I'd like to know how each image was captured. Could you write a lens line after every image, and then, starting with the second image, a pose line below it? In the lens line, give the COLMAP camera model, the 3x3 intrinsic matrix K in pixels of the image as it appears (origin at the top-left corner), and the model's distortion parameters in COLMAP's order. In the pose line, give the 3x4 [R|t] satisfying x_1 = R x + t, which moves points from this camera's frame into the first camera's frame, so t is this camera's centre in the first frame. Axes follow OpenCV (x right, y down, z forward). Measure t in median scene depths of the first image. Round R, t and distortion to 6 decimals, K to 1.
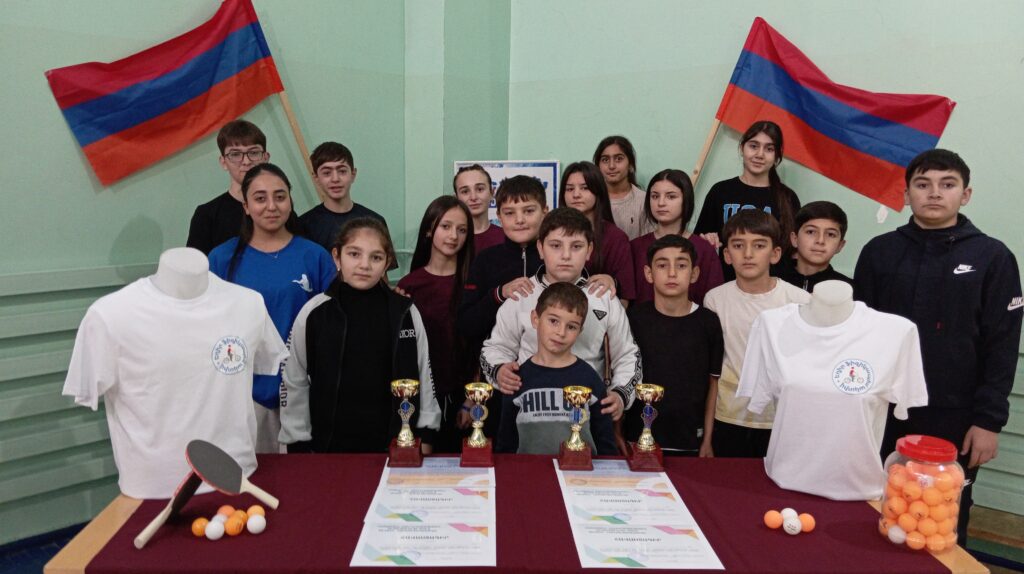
lens RADIAL K [[829.4, 0, 512.0], [0, 829.4, 287.0], [0, 0, 1]] dist [0.074333, -0.162045]
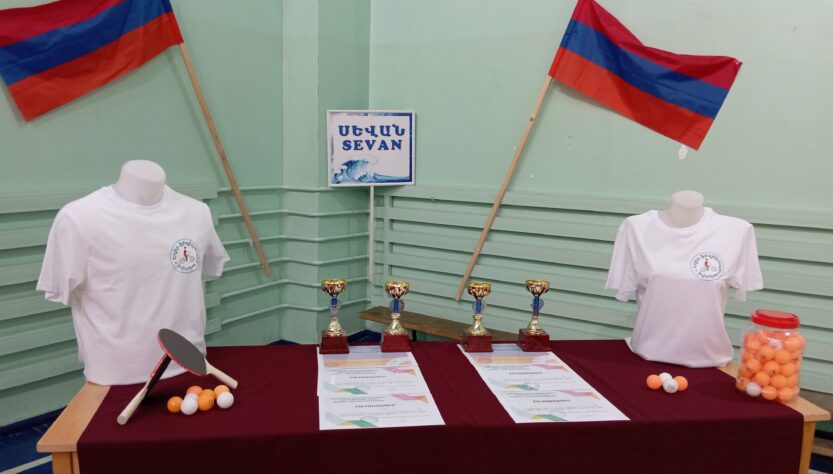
lens RADIAL K [[683.4, 0, 416.5], [0, 683.4, 237.0], [0, 0, 1]] dist [0.077923, -0.158973]
pose [[0.991831, -0.009149, 0.127229, -0.145726], [0.008649, 0.999953, 0.004486, 0.054102], [-0.127264, -0.003349, 0.991863, 0.041836]]
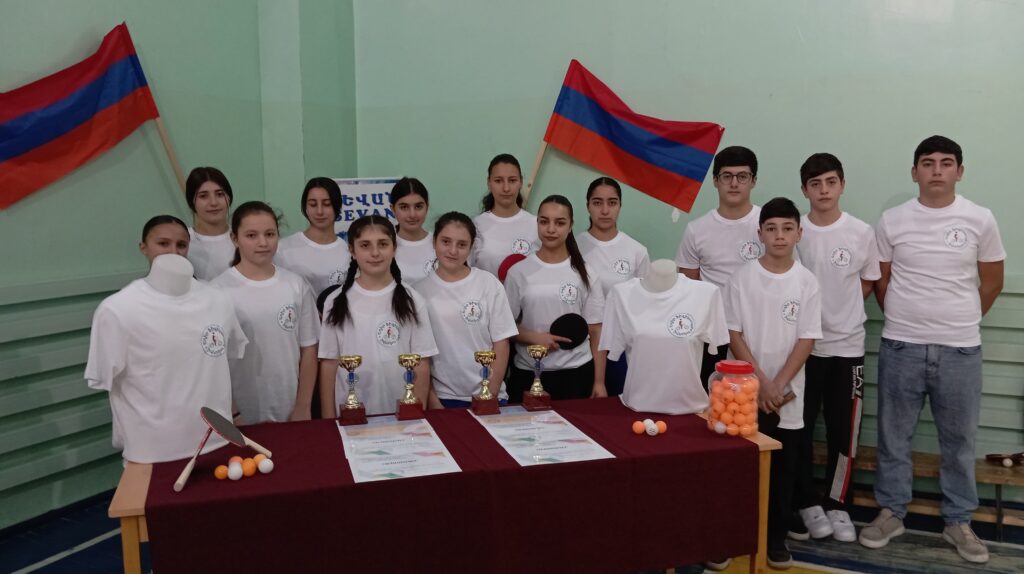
lens RADIAL K [[833.9, 0, 513.5], [0, 833.9, 284.9], [0, 0, 1]] dist [0.100551, -0.219179]
pose [[0.965321, -0.050473, 0.256139, -0.224501], [0.056133, 0.998313, -0.014827, 0.042532], [-0.254958, 0.028691, 0.966526, -0.299009]]
